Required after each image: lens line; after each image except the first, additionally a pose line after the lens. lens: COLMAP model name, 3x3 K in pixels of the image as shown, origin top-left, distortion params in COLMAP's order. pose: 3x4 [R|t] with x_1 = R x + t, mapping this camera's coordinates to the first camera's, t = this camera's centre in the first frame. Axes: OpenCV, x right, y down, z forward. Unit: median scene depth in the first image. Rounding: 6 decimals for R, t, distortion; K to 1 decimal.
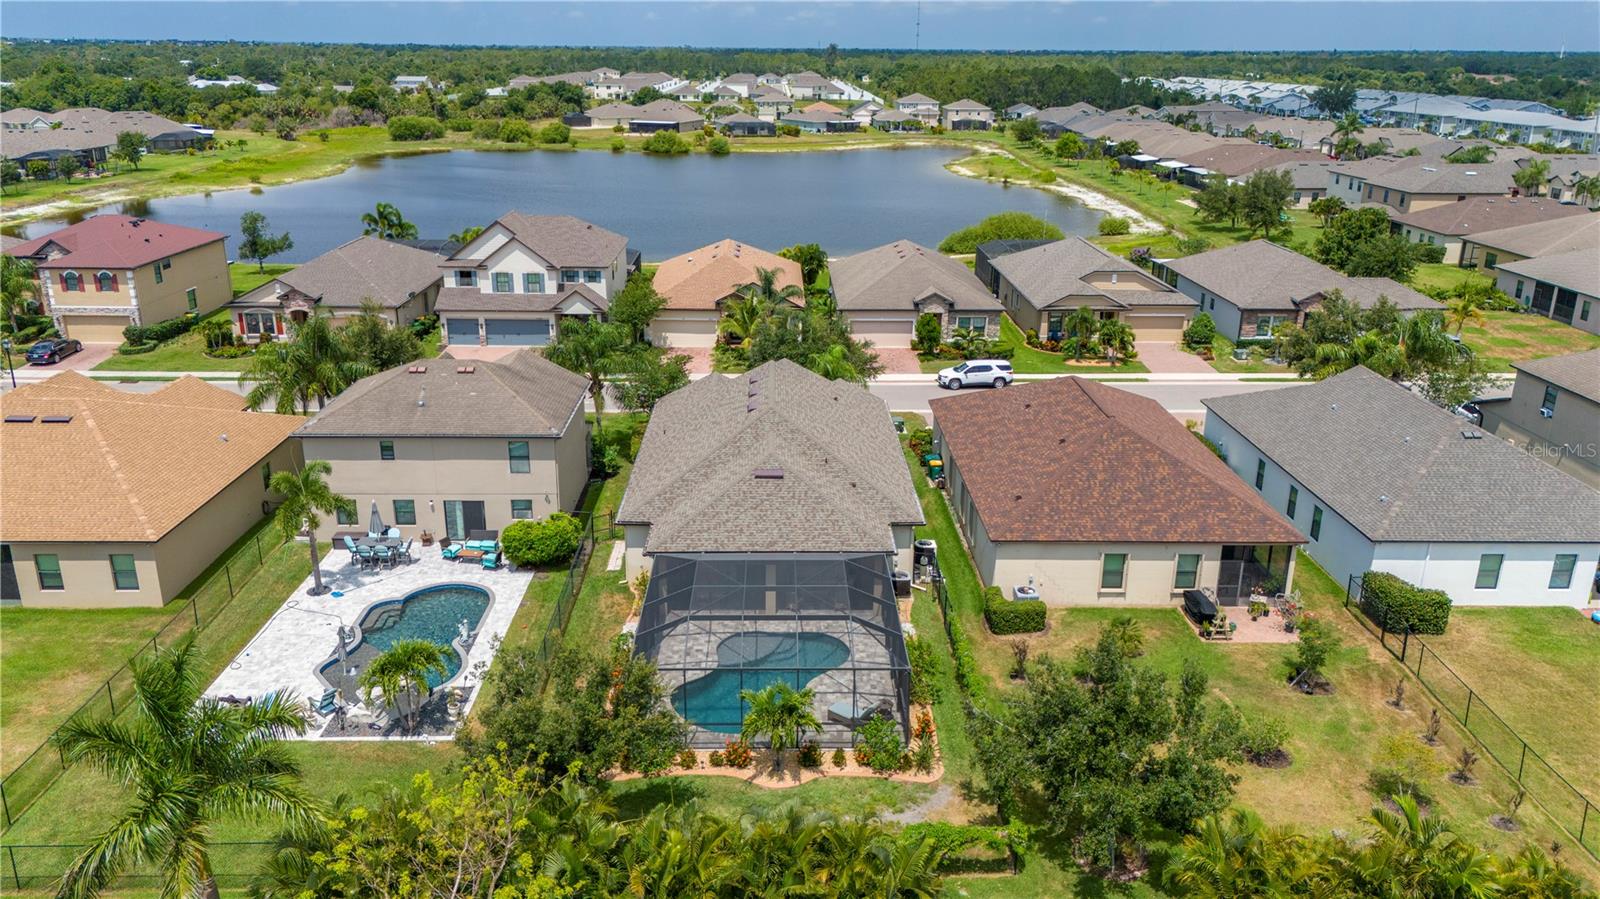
lens RADIAL K [[1180.0, 0, 794.5], [0, 1180.0, 447.9], [0, 0, 1]] dist [0.054993, -0.025887]
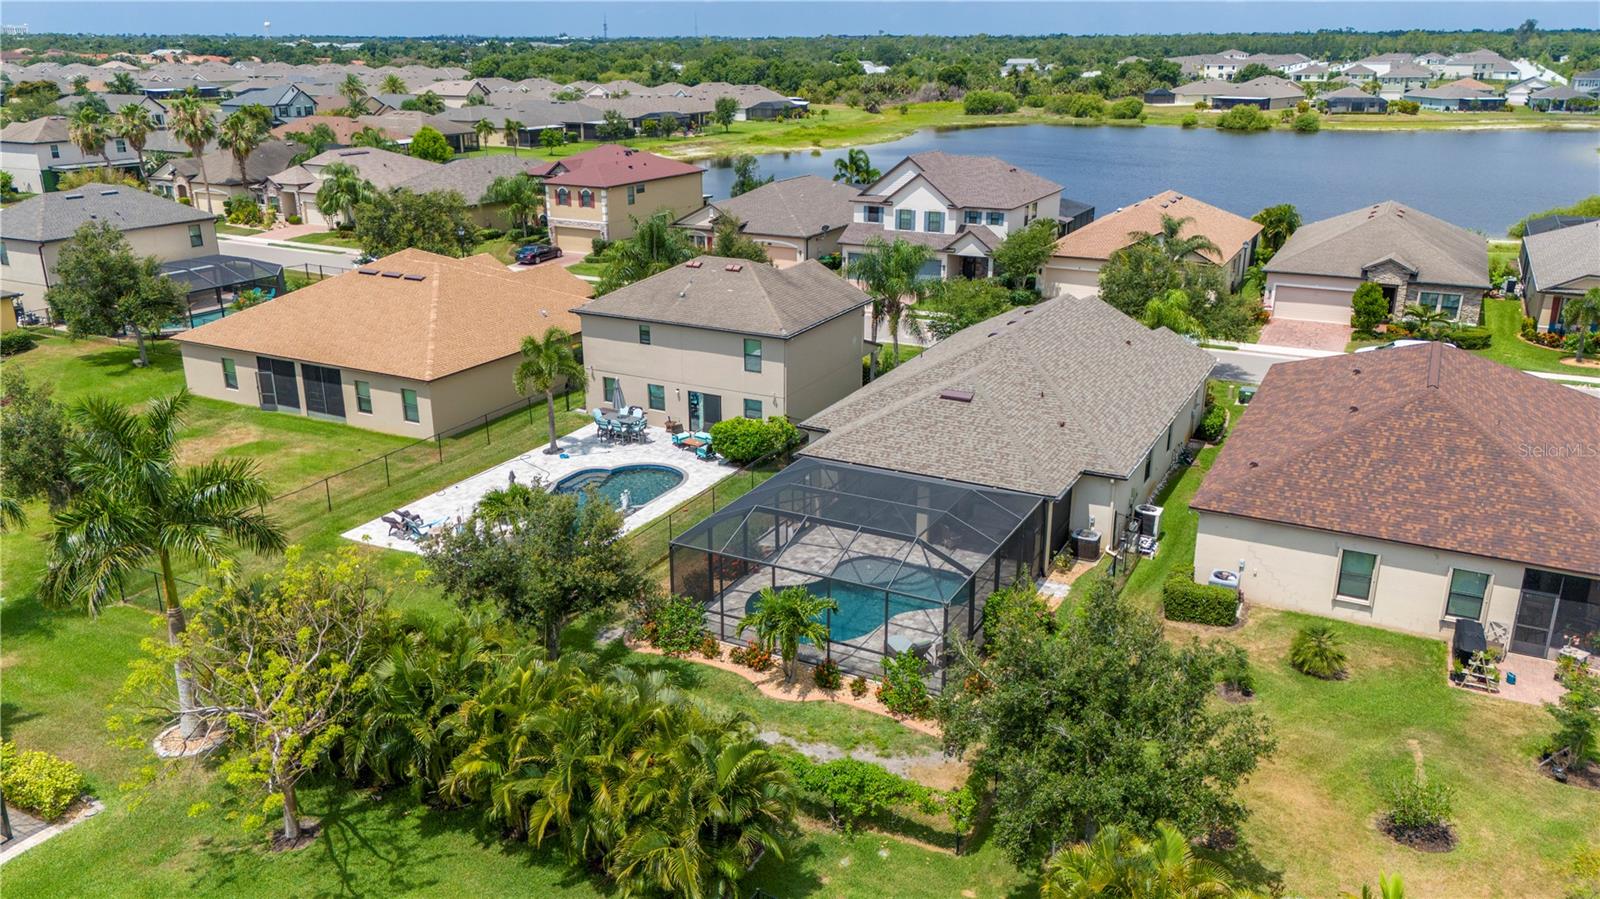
lens RADIAL K [[1190.8, 0, 800.0], [0, 1190.8, 449.5], [0, 0, 1]] dist [0.097460, -0.104474]
pose [[0.878814, 0.146047, -0.454265, 0.267563], [-0.144300, 0.988776, 0.038731, 0.041147], [0.454822, 0.031513, 0.890024, 0.127037]]
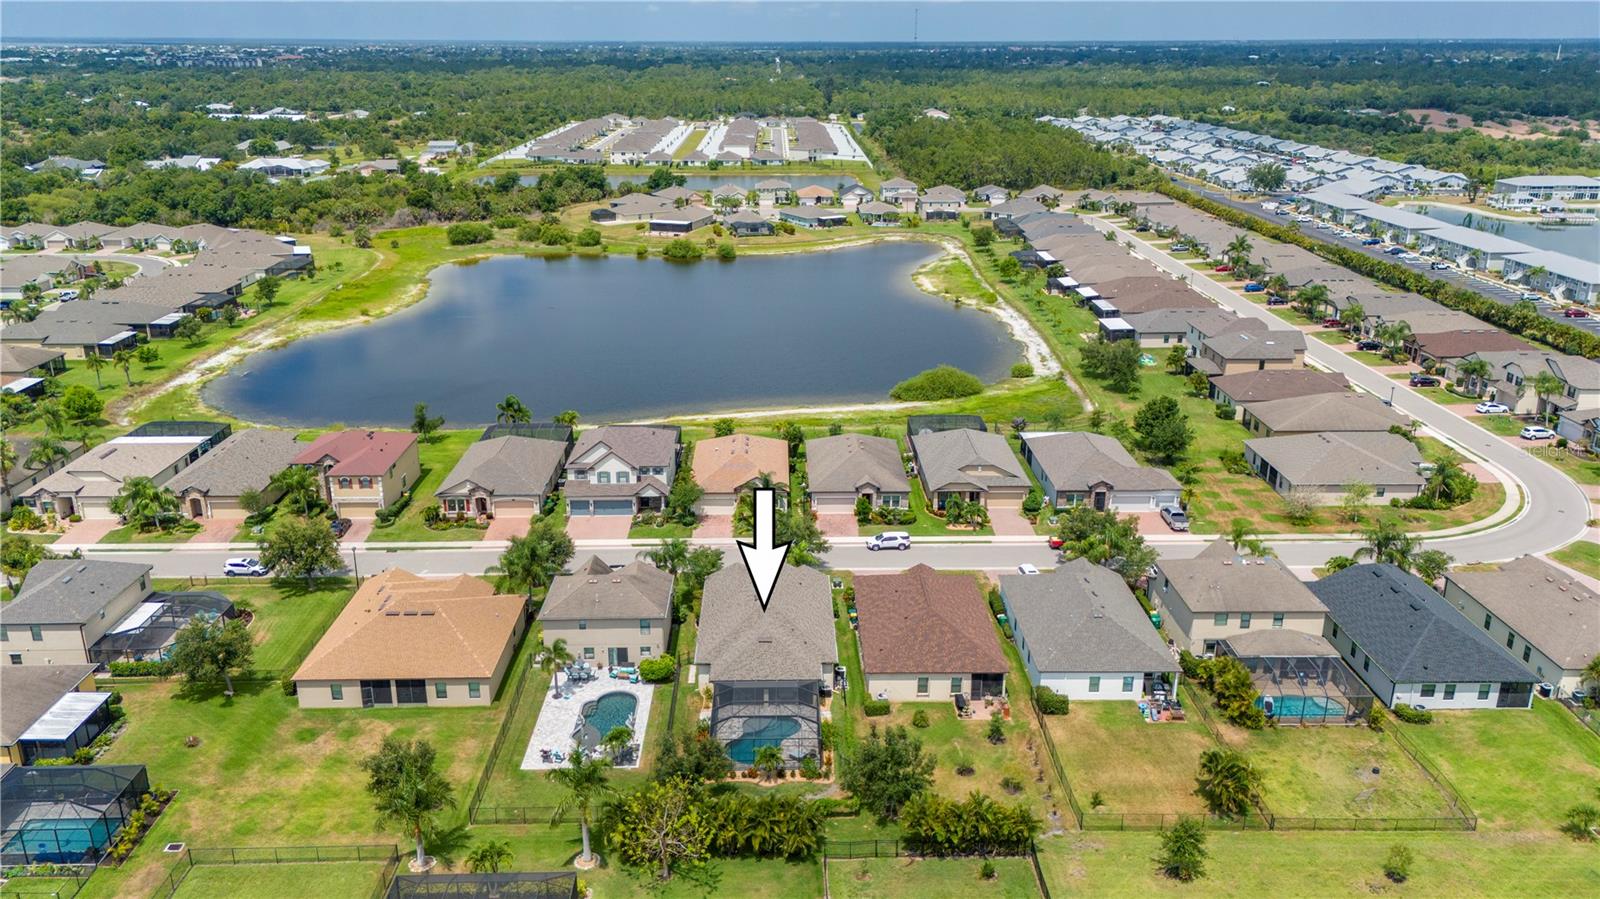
lens RADIAL K [[1190.8, 0, 800.0], [0, 1190.8, 449.5], [0, 0, 1]] dist [0.097460, -0.104474]
pose [[0.999980, -0.006063, 0.001832, 0.036818], [0.006055, 0.999973, 0.004081, -0.308298], [-0.001856, -0.004070, 0.999990, -1.087303]]
